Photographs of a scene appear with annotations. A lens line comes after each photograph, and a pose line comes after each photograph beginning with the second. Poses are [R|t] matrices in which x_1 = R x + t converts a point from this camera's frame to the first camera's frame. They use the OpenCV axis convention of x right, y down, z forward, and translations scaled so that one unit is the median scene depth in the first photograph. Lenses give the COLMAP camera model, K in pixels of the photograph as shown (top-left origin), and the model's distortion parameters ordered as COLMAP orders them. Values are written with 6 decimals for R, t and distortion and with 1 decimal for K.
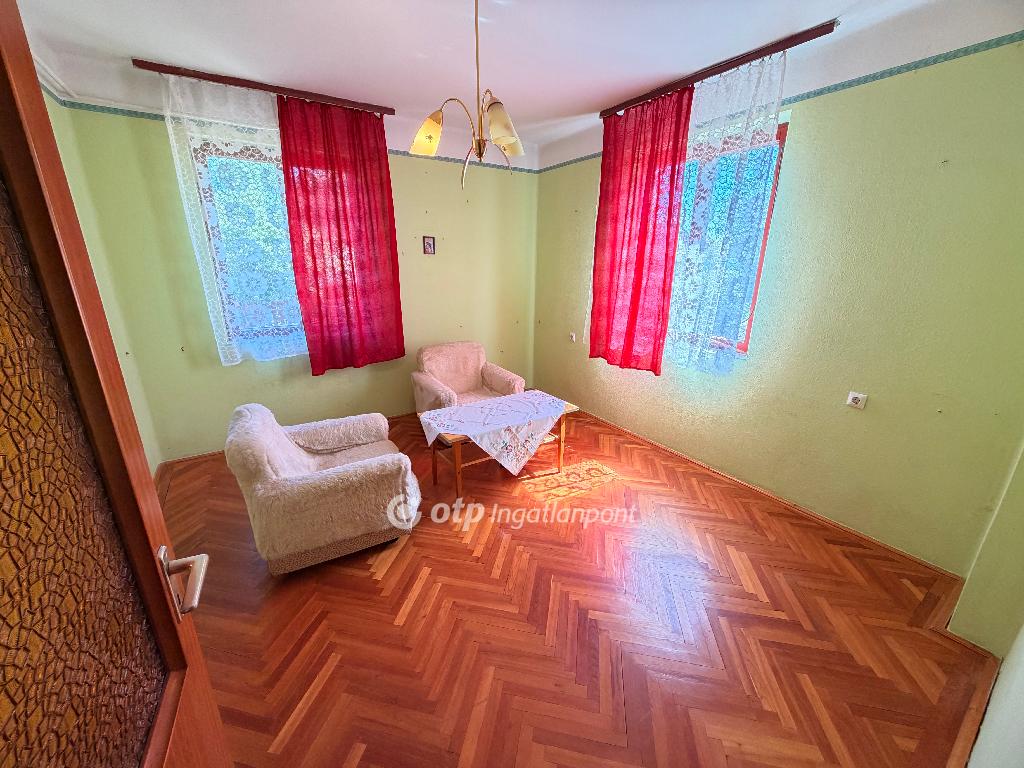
lens RADIAL K [[409.2, 0, 508.4], [0, 409.2, 383.6], [0, 0, 1]] dist [0.002994, 0.000317]
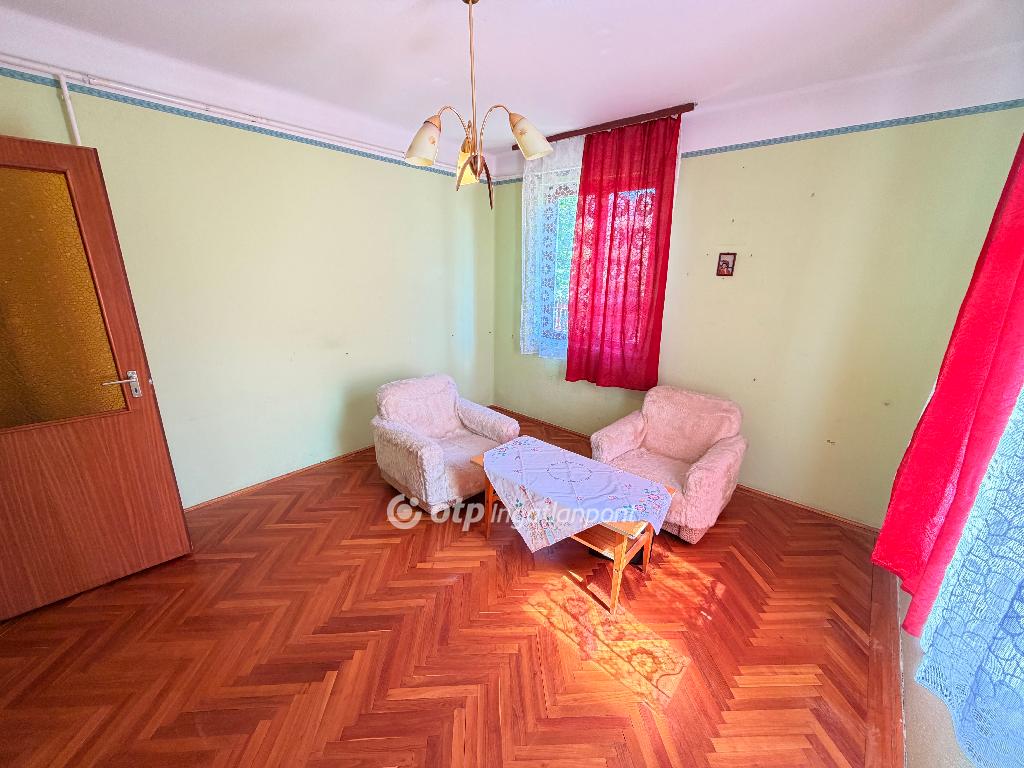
lens RADIAL K [[409.2, 0, 510.0], [0, 409.2, 386.1], [0, 0, 1]] dist [0.002994, 0.000317]
pose [[0.265797, 0.278259, -0.922997, 0.555571], [-0.304221, 0.932724, 0.193585, -0.186135], [0.914769, 0.229341, 0.332567, 0.525468]]
